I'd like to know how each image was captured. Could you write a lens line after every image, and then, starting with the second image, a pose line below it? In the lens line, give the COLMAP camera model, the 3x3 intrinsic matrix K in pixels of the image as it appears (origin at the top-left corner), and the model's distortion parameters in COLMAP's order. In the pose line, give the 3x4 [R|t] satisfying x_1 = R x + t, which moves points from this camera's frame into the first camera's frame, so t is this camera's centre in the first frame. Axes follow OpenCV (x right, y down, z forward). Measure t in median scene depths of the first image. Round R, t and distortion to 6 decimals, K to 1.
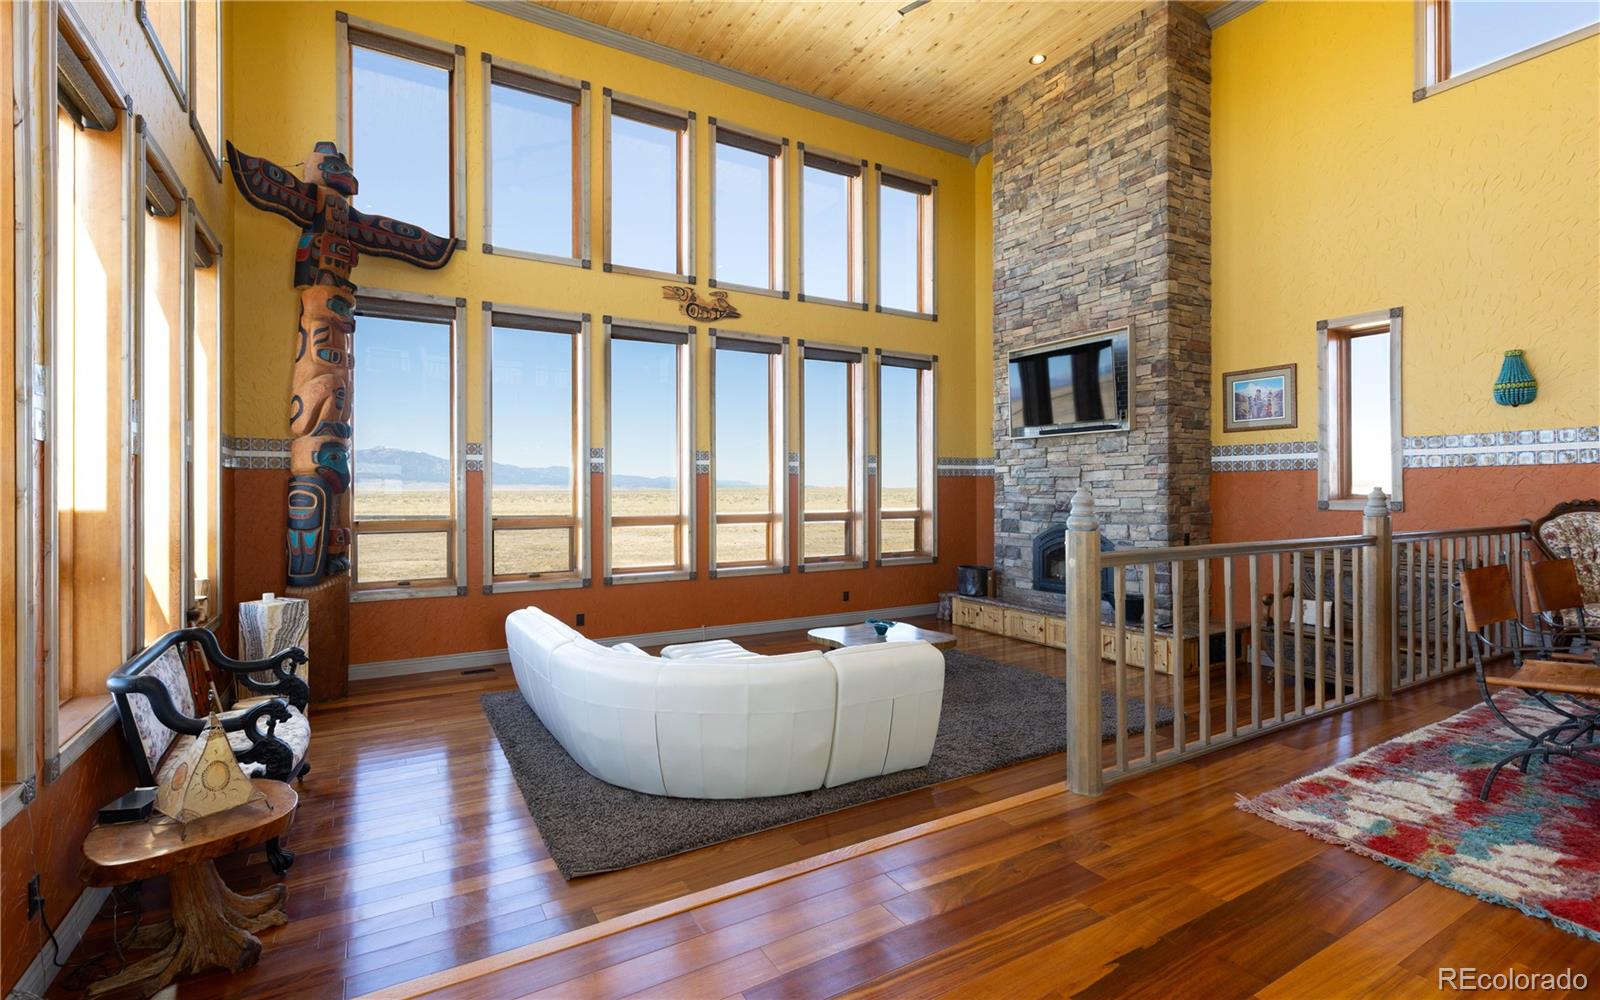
lens RADIAL K [[732.1, 0, 799.8], [0, 732.1, 480.7], [0, 0, 1]] dist [-0.001243, -0.000097]
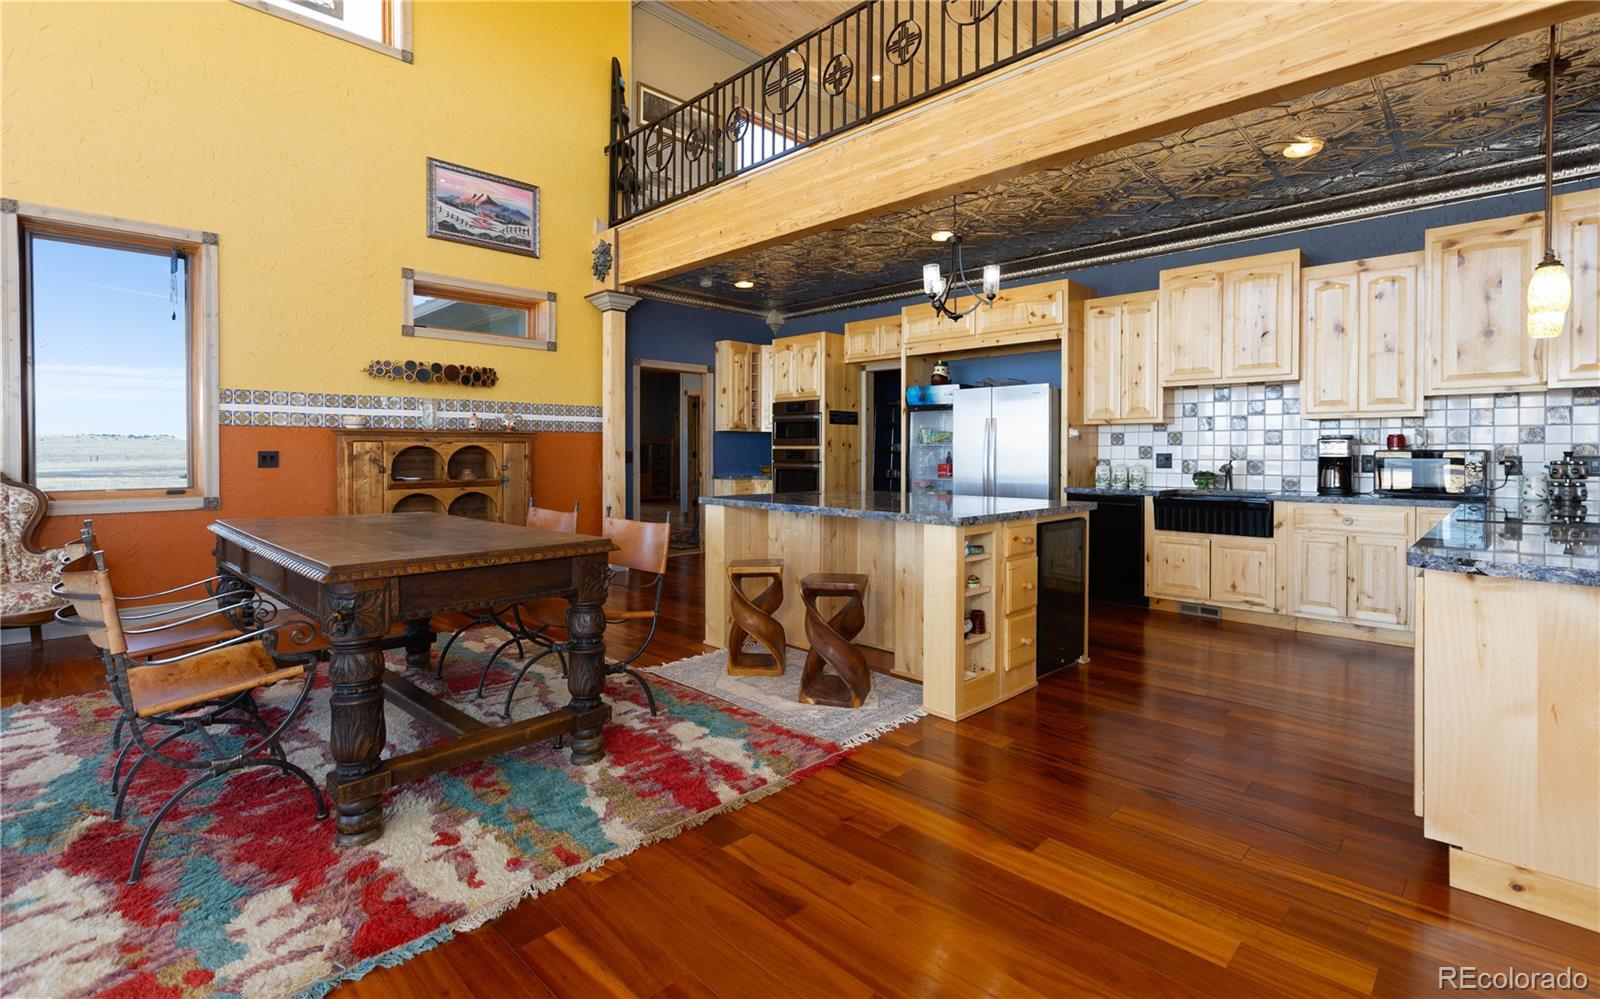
lens RADIAL K [[725.3, 0, 796.0], [0, 725.3, 457.1], [0, 0, 1]] dist [0.002355, 0.000492]
pose [[-0.250027, -0.007135, 0.968212, 0.028823], [-0.010531, 0.999934, 0.004649, 0.002886], [-0.968182, -0.009033, -0.250086, 0.203442]]
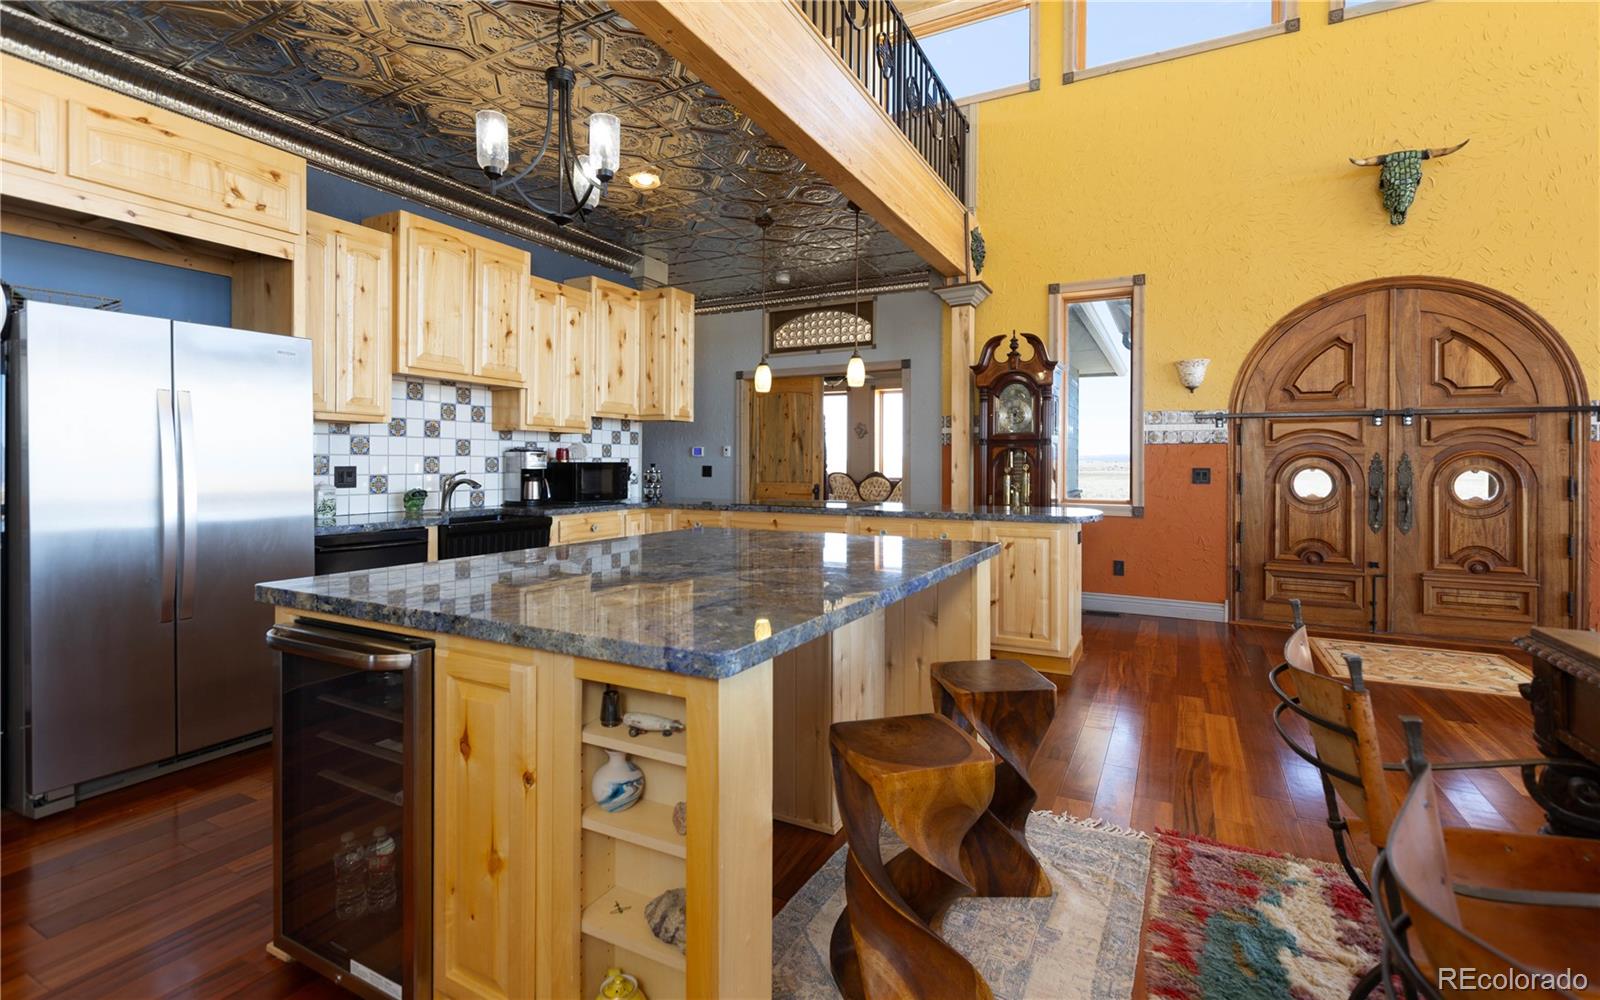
lens RADIAL K [[734.4, 0, 808.2], [0, 734.4, 464.6], [0, 0, 1]] dist [0.002877, 0.000587]
pose [[-0.844302, -0.001828, -0.535865, 0.728329], [0.001105, 0.999986, -0.005151, 0.000188], [0.535867, -0.004941, -0.844288, 0.272537]]
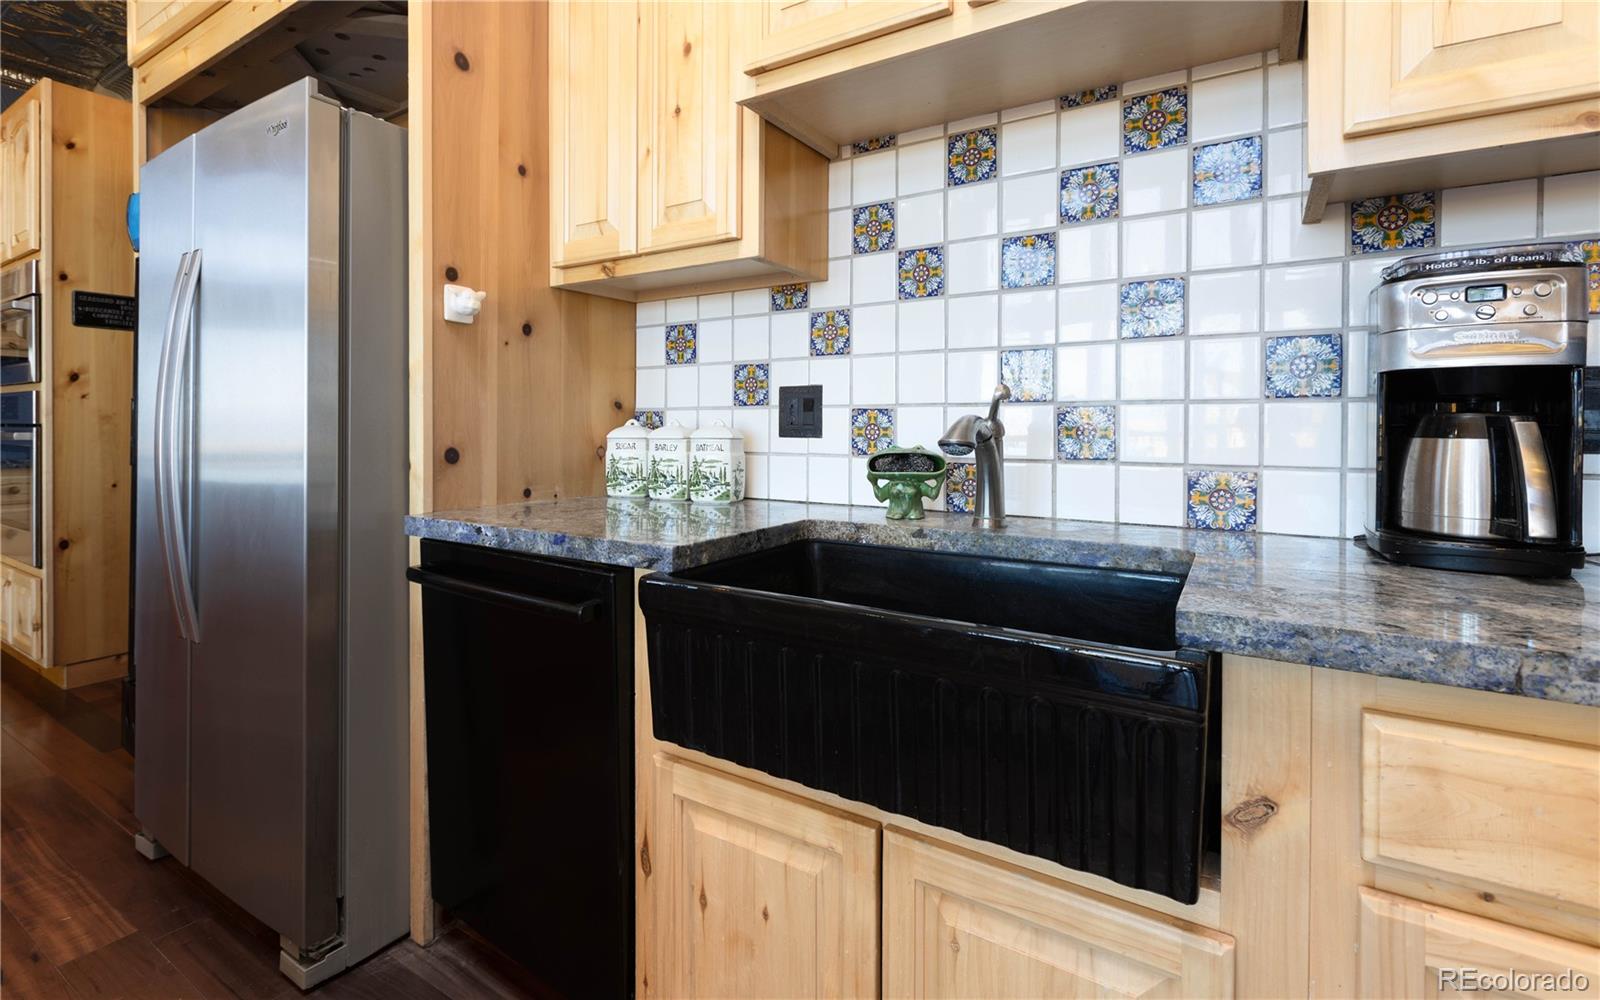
lens RADIAL K [[732.7, 0, 805.1], [0, 732.7, 427.4], [0, 0, 1]] dist [-0.002099, -0.000666]
pose [[-0.460758, -0.003299, 0.887520, 0.510213], [-0.010649, 0.999942, -0.001811, 0.012301], [-0.887462, -0.010286, -0.460766, -0.300622]]
